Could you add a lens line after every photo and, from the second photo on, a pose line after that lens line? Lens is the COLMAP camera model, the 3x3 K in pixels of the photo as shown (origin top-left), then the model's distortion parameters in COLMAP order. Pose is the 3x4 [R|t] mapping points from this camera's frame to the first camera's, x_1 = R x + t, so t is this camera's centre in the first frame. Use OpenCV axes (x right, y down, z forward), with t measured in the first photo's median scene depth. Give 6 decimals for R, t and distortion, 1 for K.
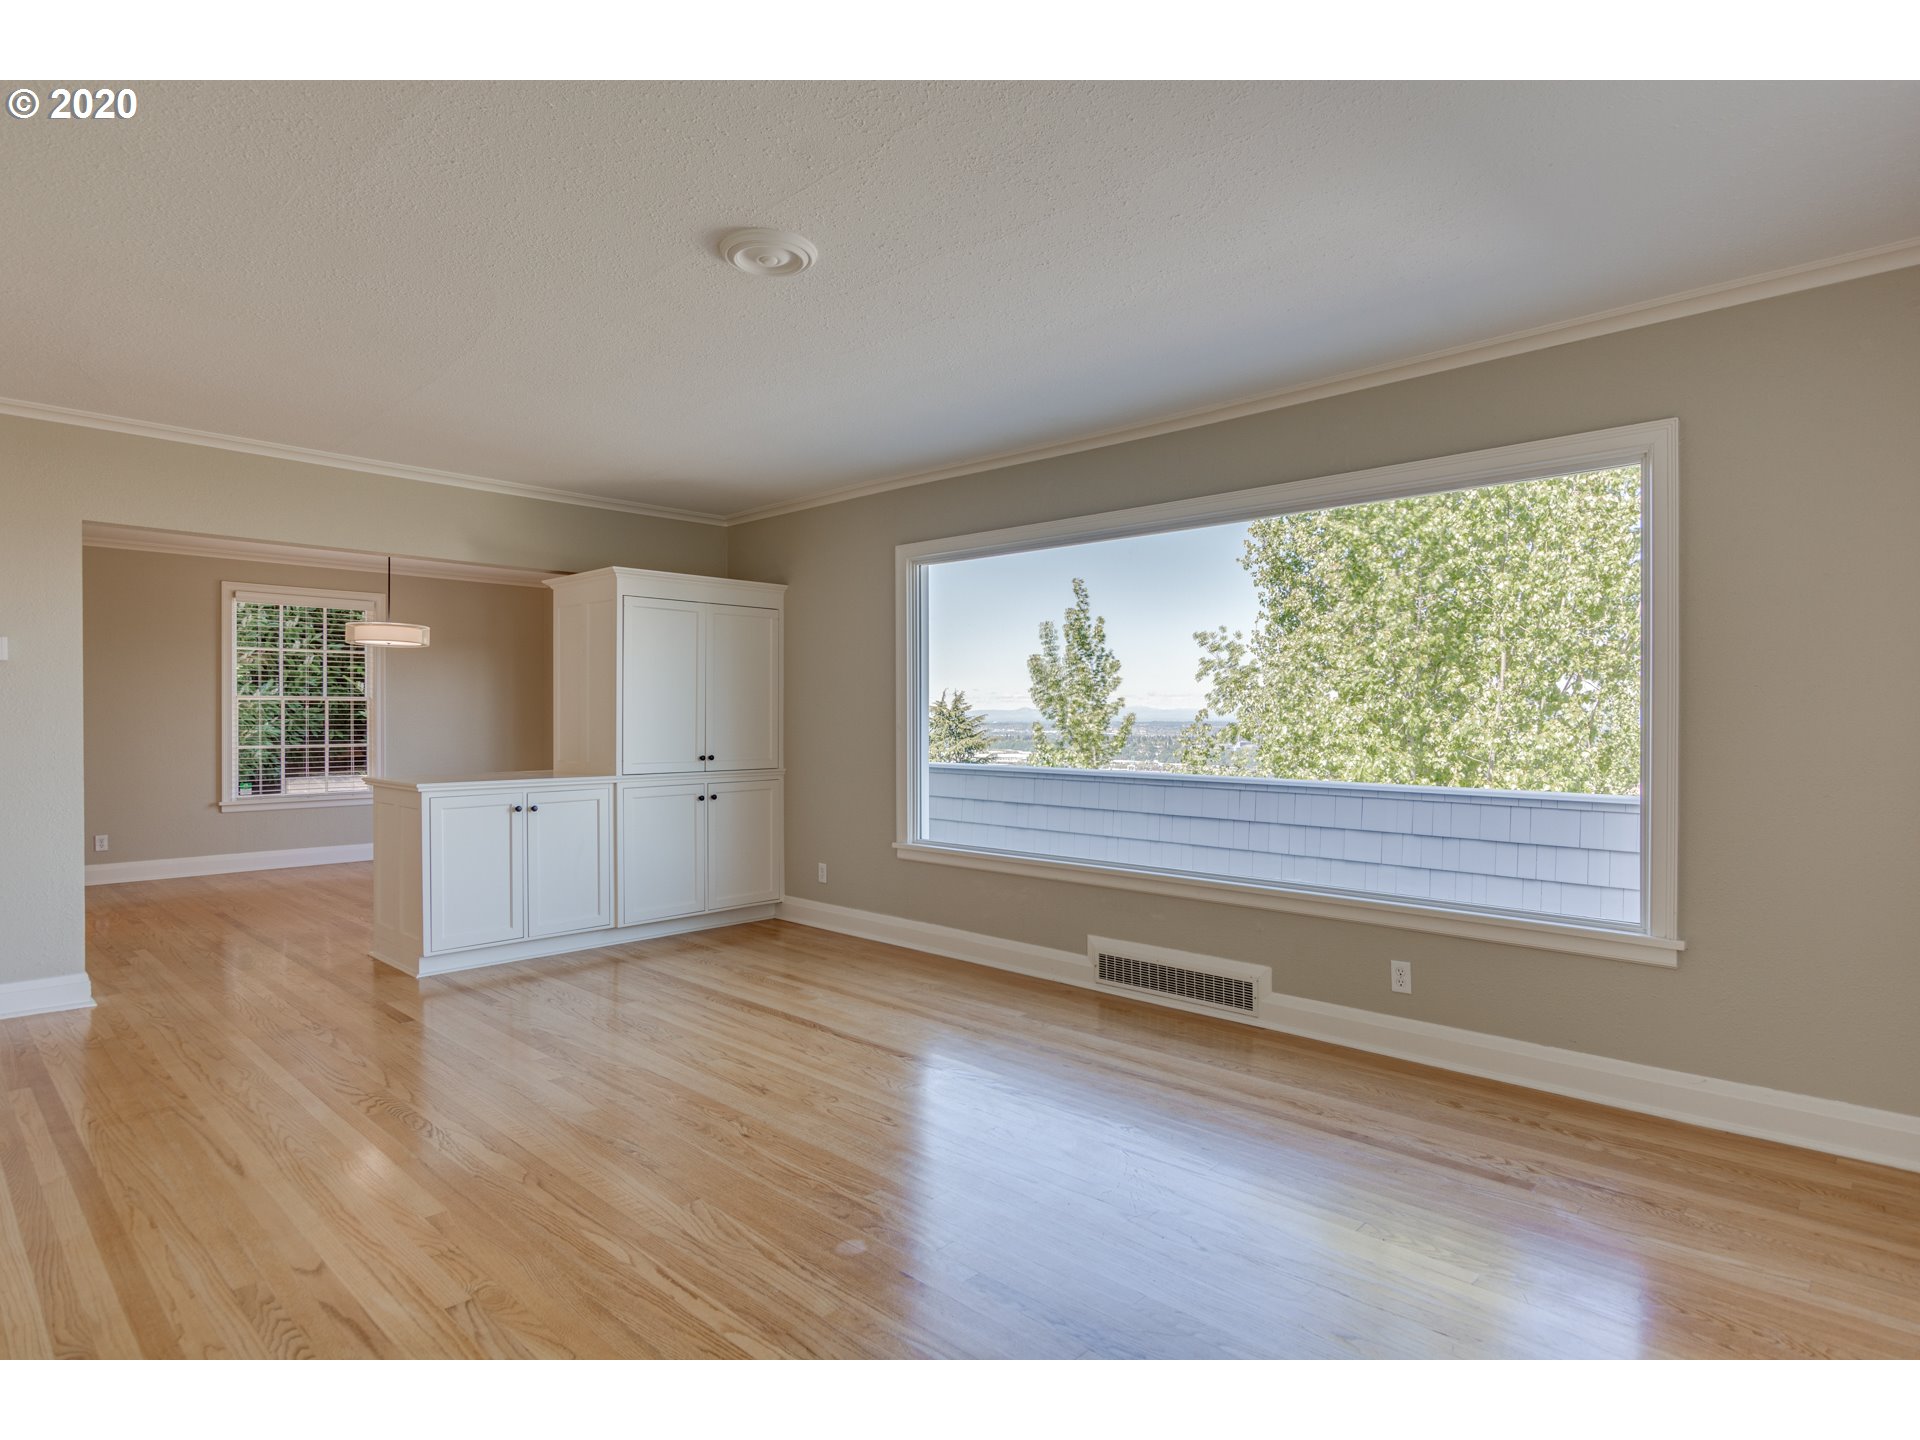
lens RADIAL K [[1030.0, 0, 956.0], [0, 1030.0, 721.8], [0, 0, 1]] dist [-0.001168, -0.001098]
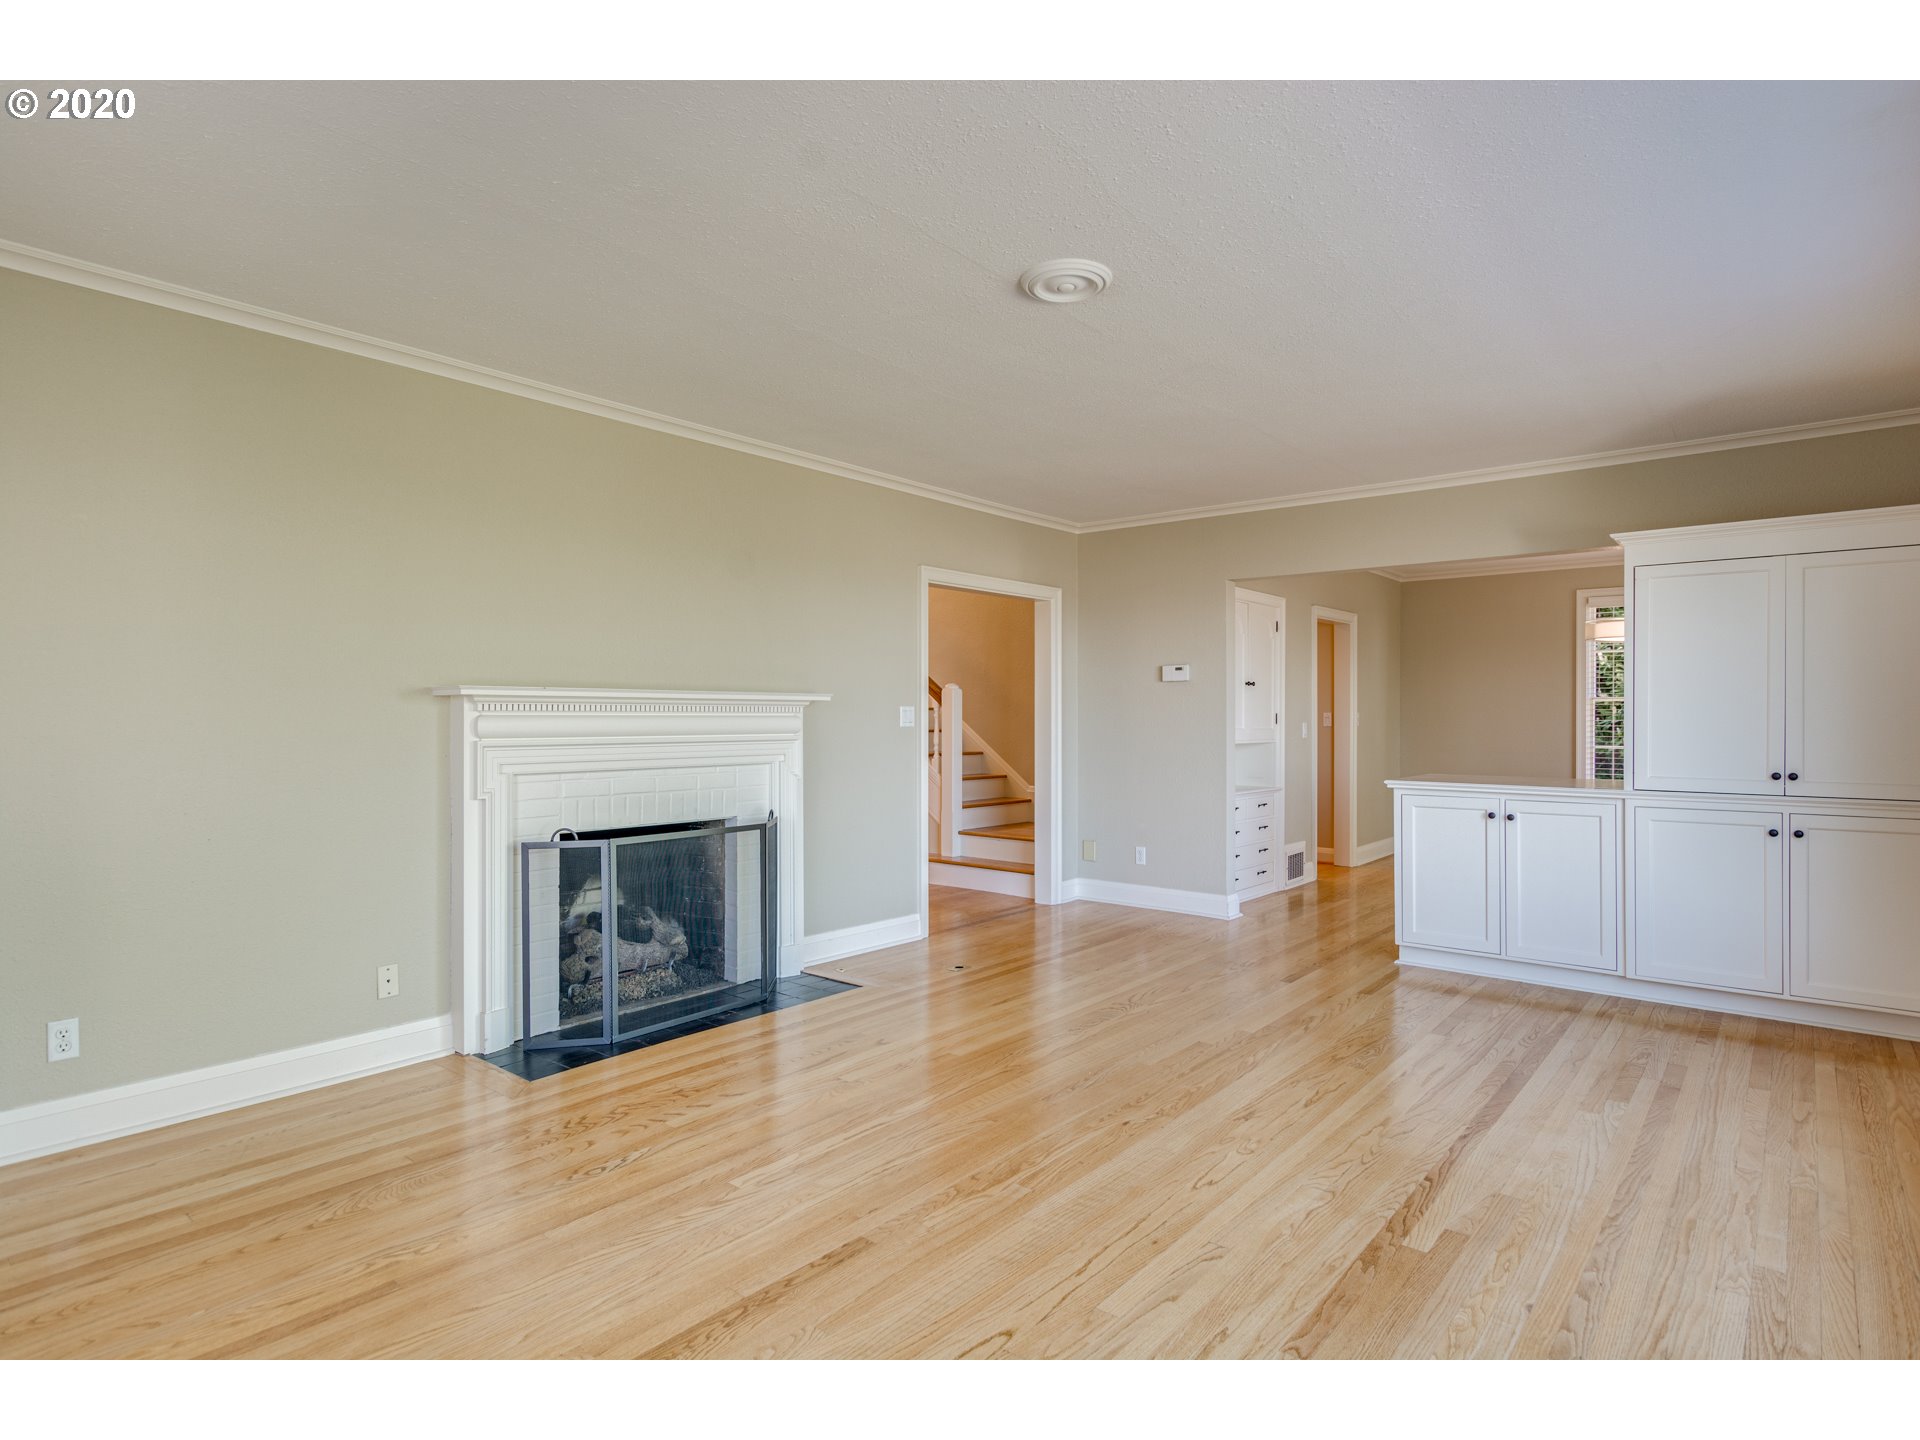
lens RADIAL K [[1030.0, 0, 953.4], [0, 1030.0, 717.7], [0, 0, 1]] dist [-0.001168, -0.001098]
pose [[0.063021, 0.000797, -0.998012, 0.530189], [-0.004016, 0.999992, 0.000545, -0.004067], [0.998004, 0.003974, 0.063024, 0.491833]]
